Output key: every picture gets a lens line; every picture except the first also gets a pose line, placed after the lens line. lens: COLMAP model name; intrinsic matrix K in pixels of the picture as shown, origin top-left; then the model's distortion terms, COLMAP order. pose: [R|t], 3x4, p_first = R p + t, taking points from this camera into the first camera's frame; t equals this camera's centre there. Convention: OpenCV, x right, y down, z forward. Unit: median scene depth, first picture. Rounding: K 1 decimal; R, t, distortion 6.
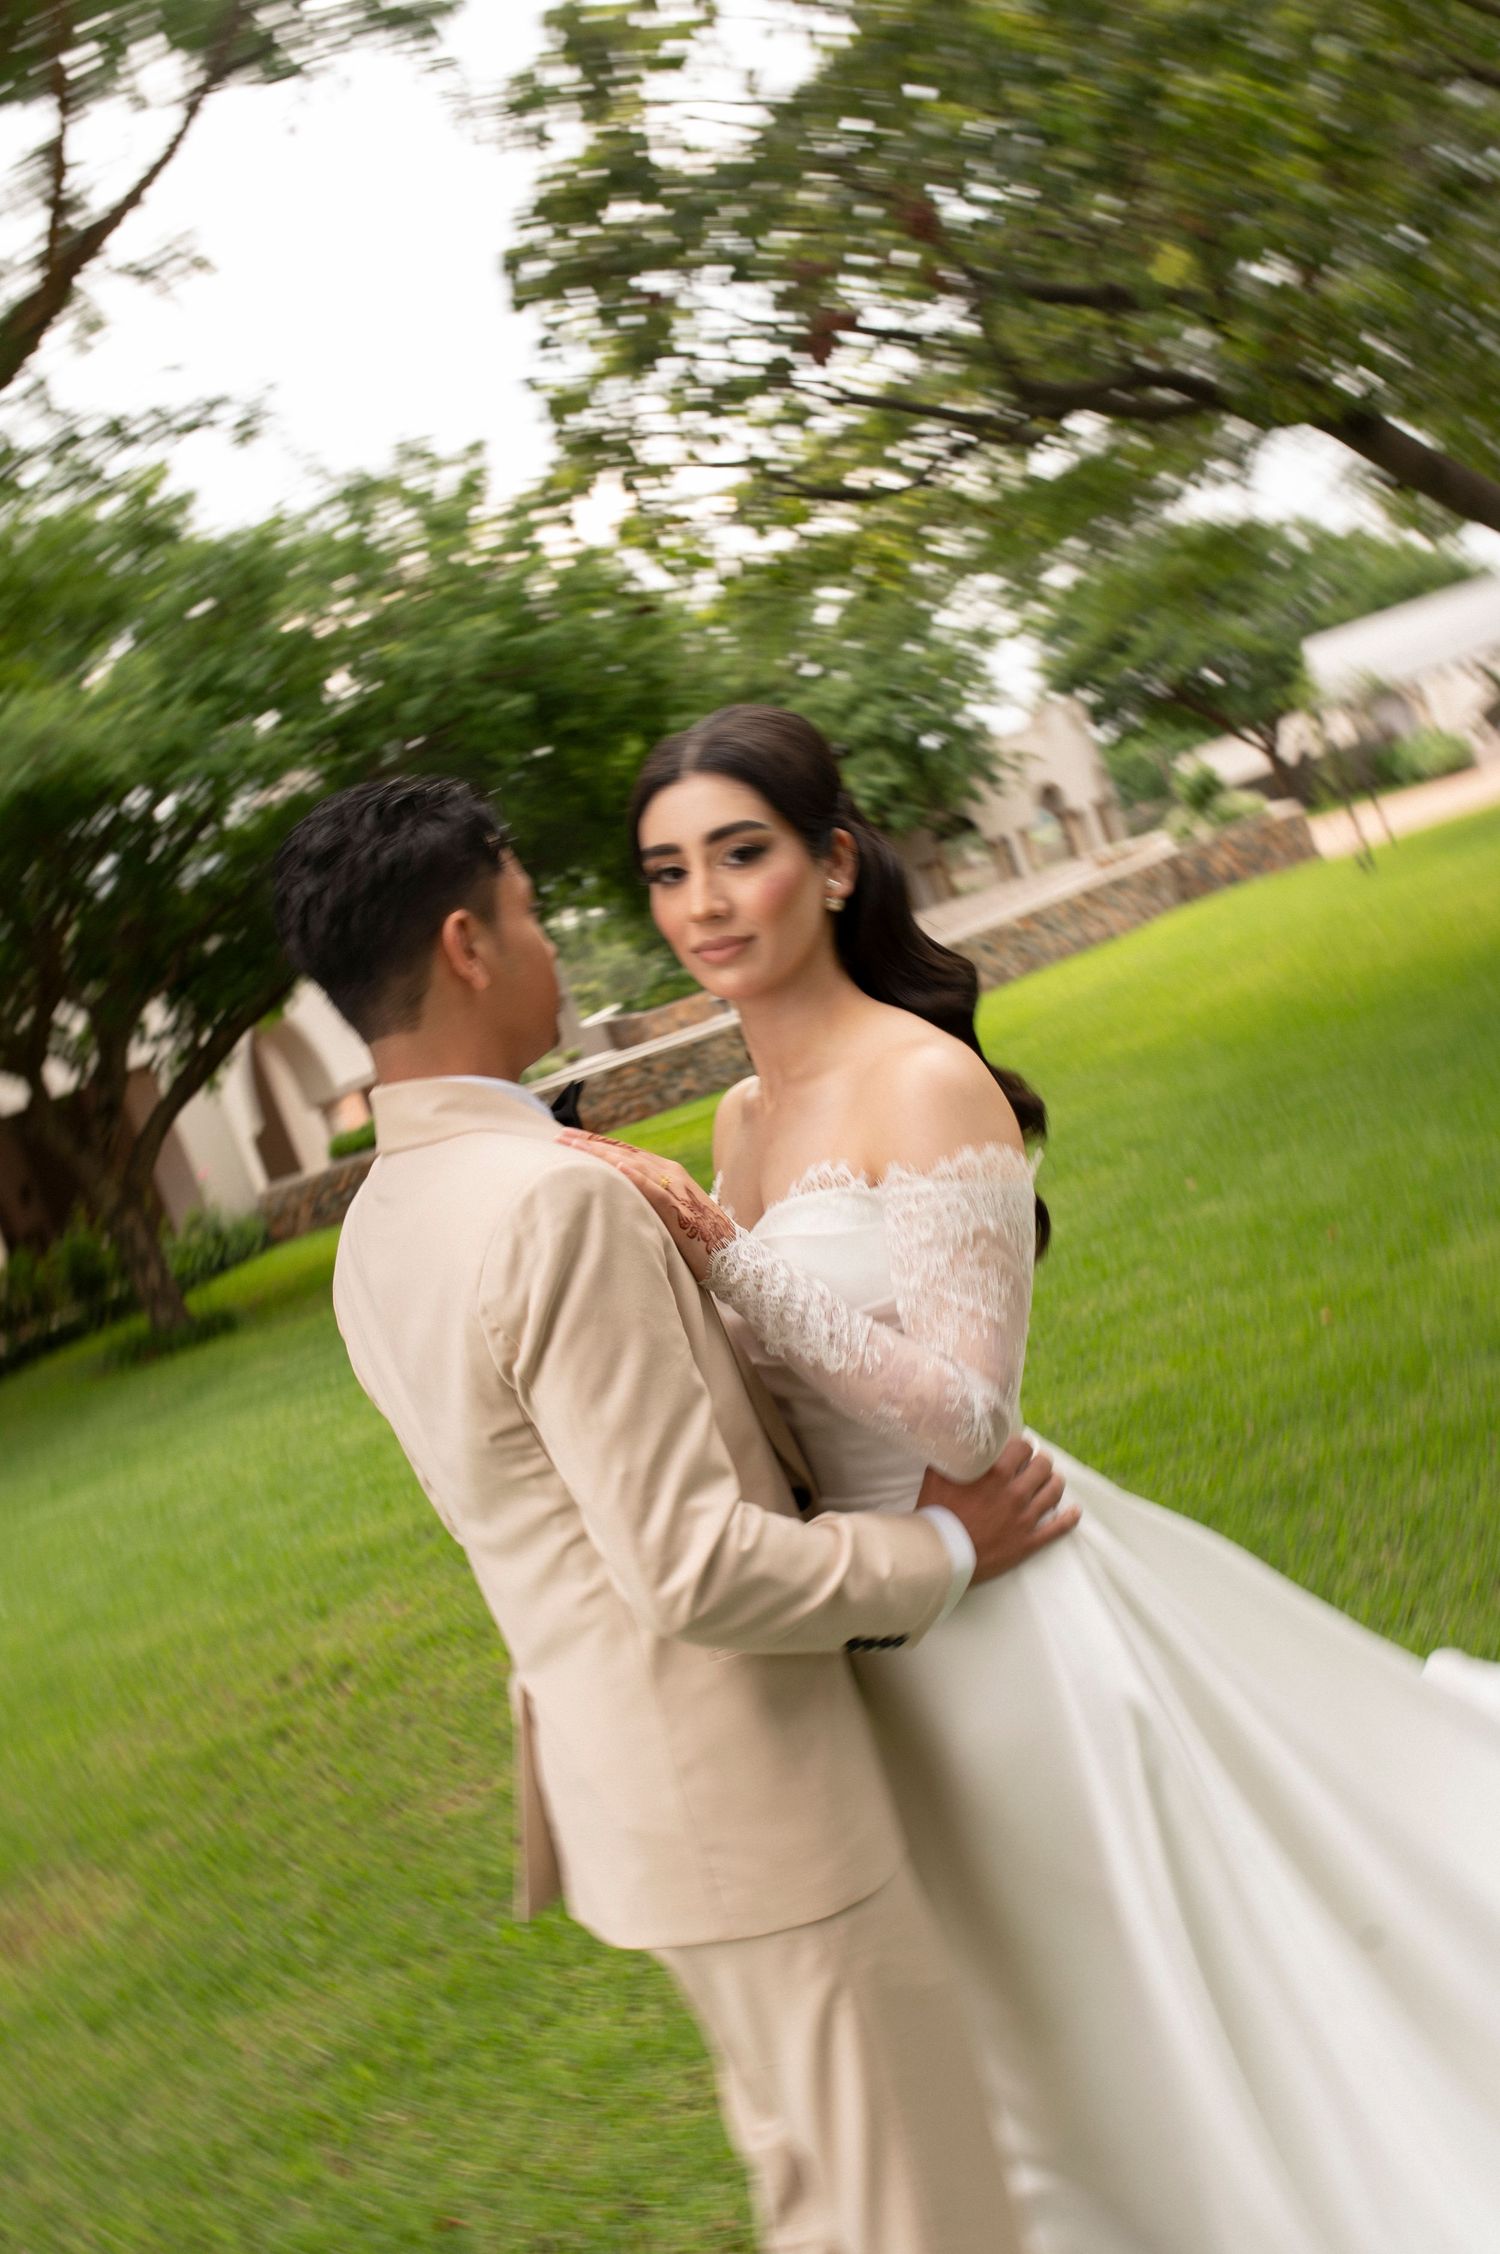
lens RADIAL K [[2191.5, 0, 750.0], [0, 2191.5, 1127.0], [0, 0, 1]] dist [-0.081464, 0.134948]
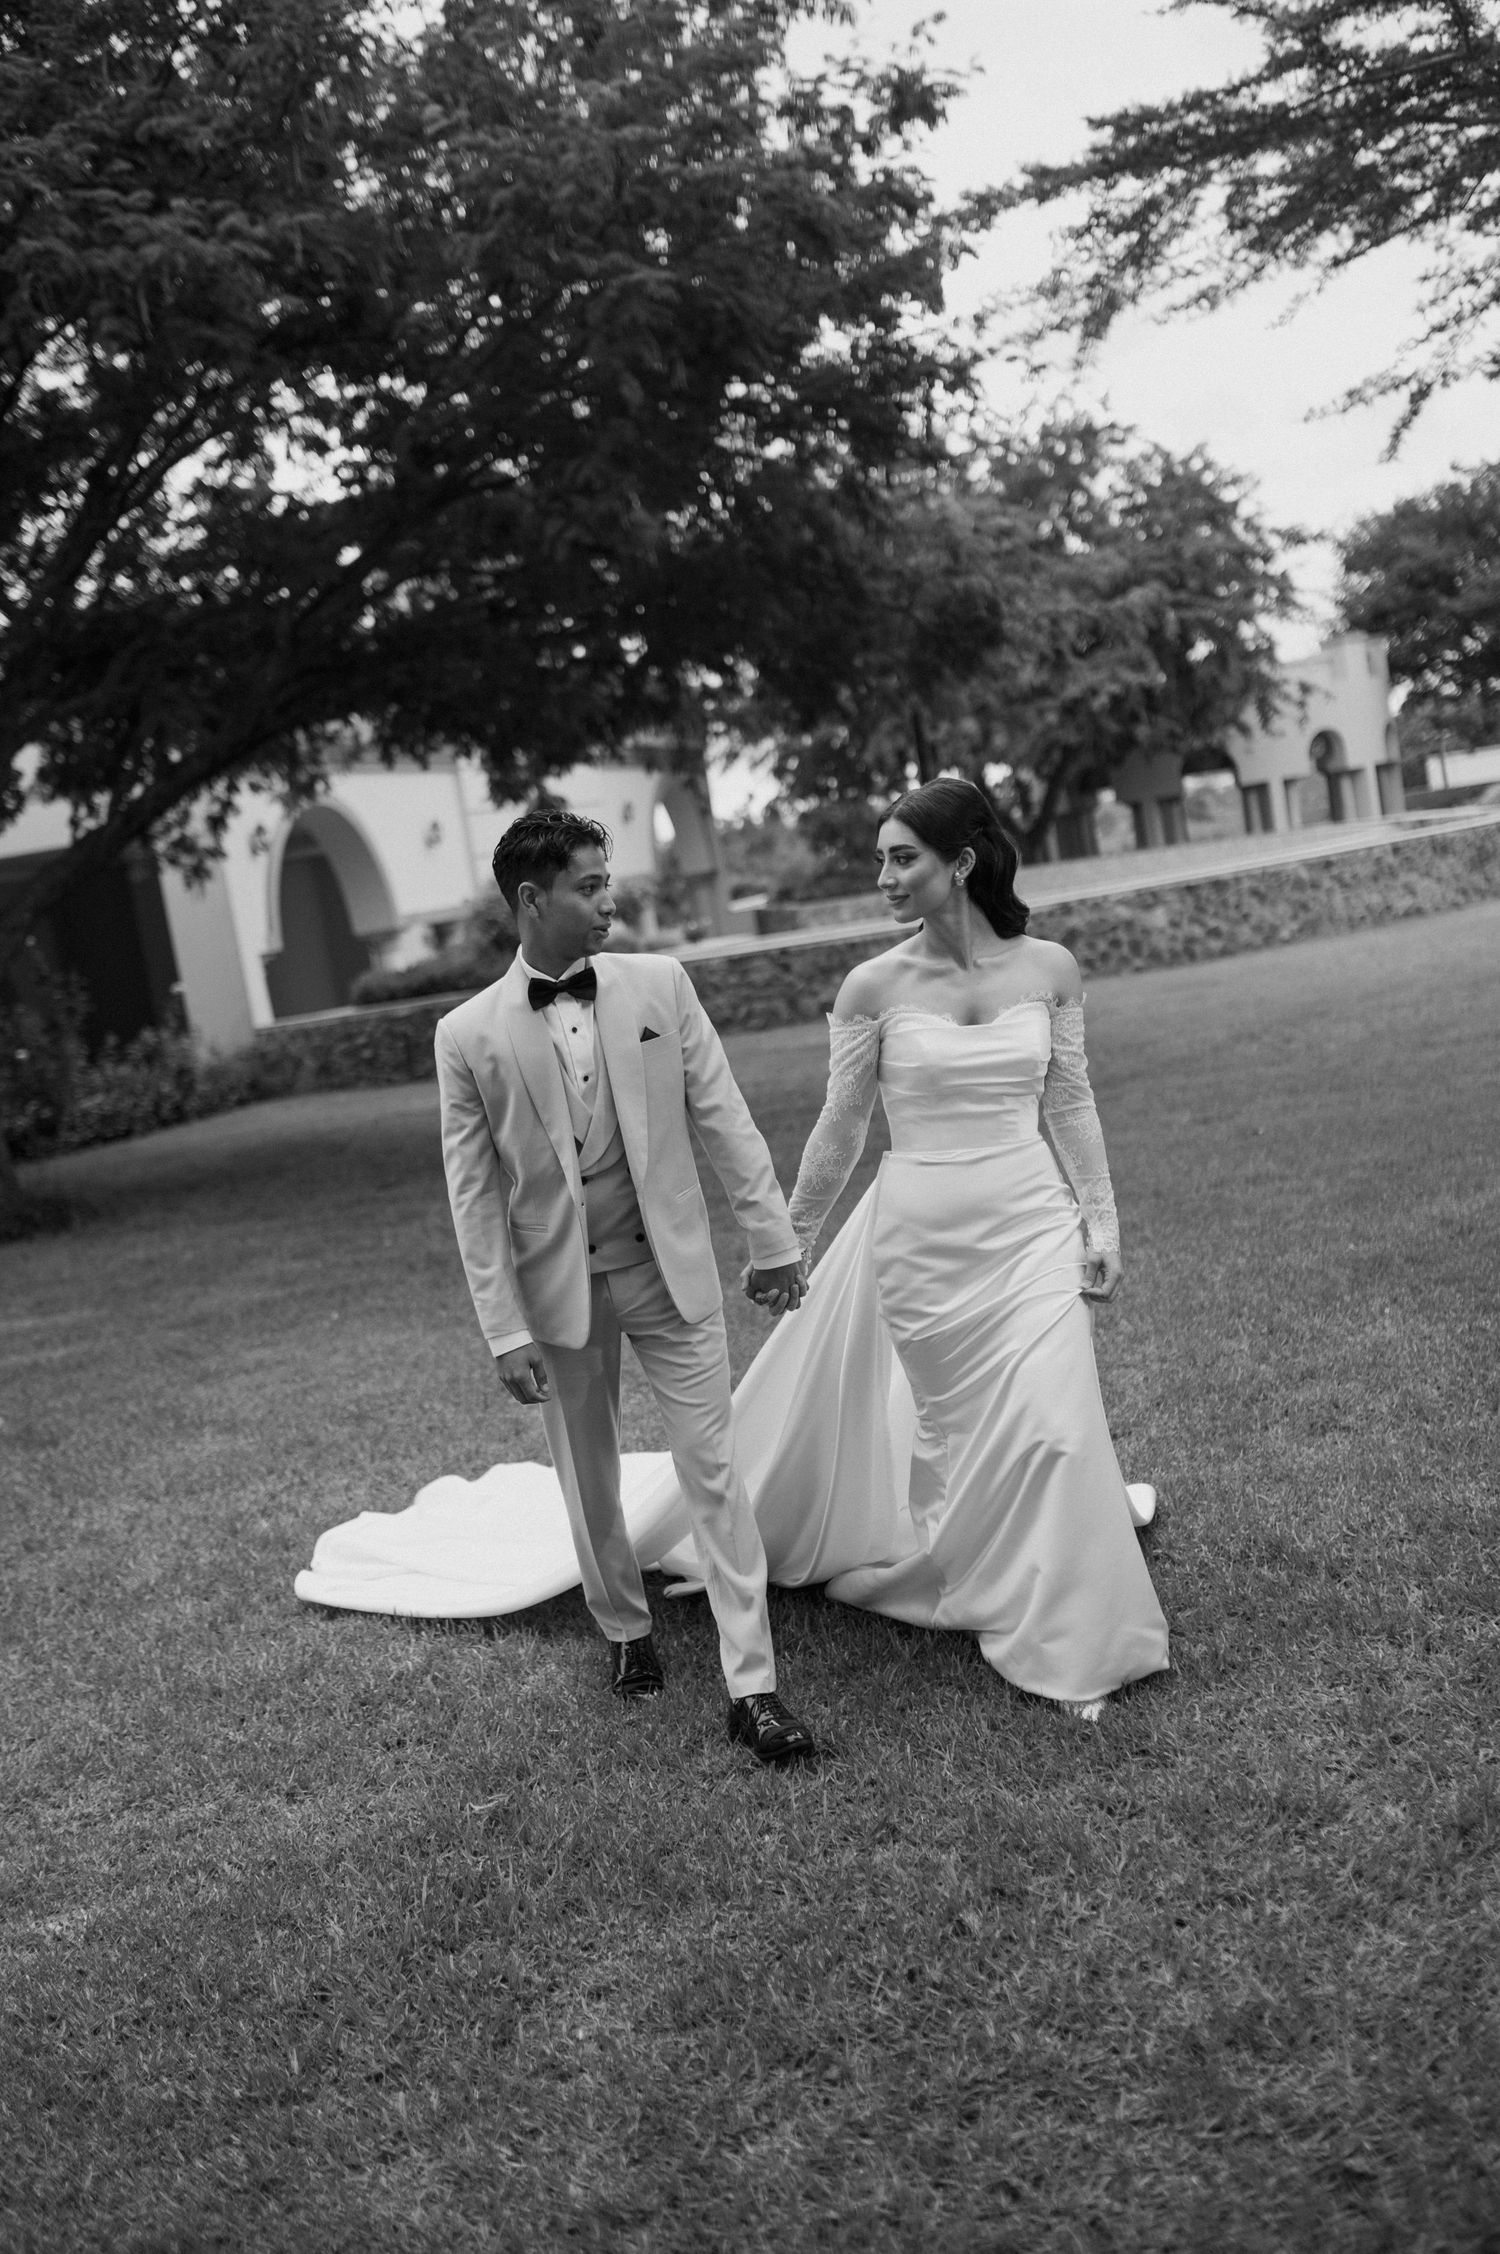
lens RADIAL K [[2191.5, 0, 750.0], [0, 2191.5, 1127.0], [0, 0, 1]] dist [-0.081464, 0.134948]
pose [[0.979091, 0.194755, -0.058740, -0.002253], [-0.192386, 0.980348, 0.043657, -0.001903], [0.066088, -0.031444, 0.997318, 0.178668]]
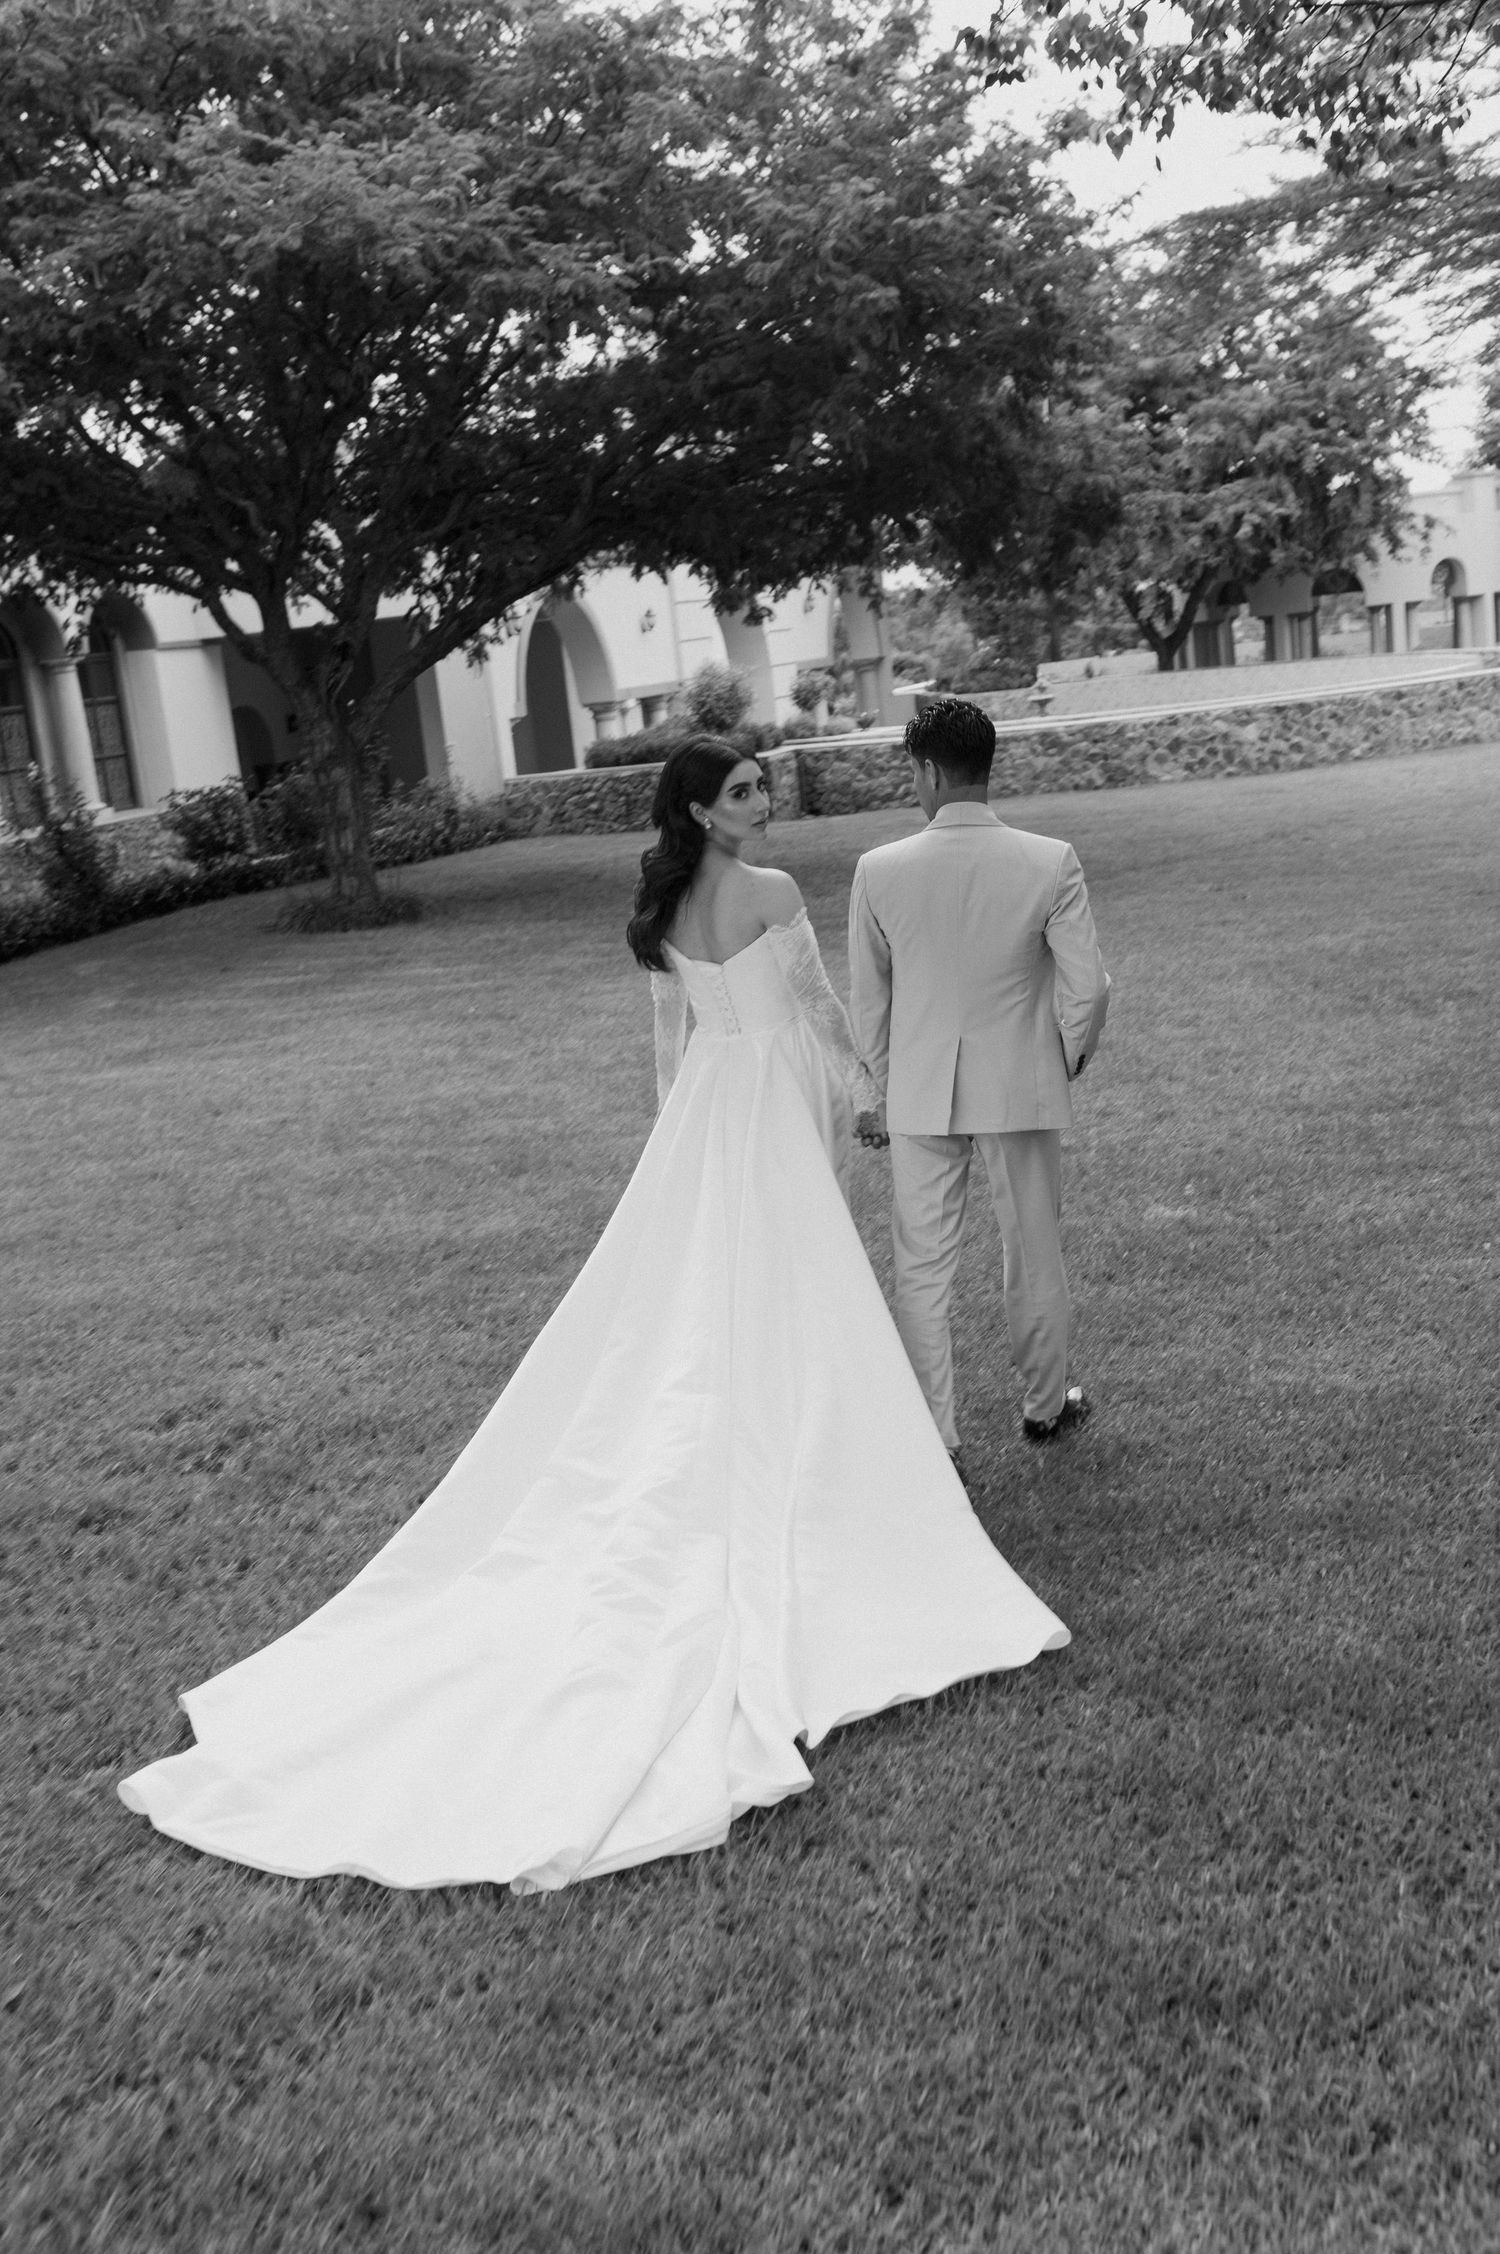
lens RADIAL K [[2191.5, 0, 750.0], [0, 2191.5, 1127.0], [0, 0, 1]] dist [-0.081464, 0.134948]
pose [[0.959634, 0.264949, -0.094366, 0.003980], [-0.248141, 0.955522, 0.159383, -0.002414], [0.132397, -0.129533, 0.982696, 0.046189]]
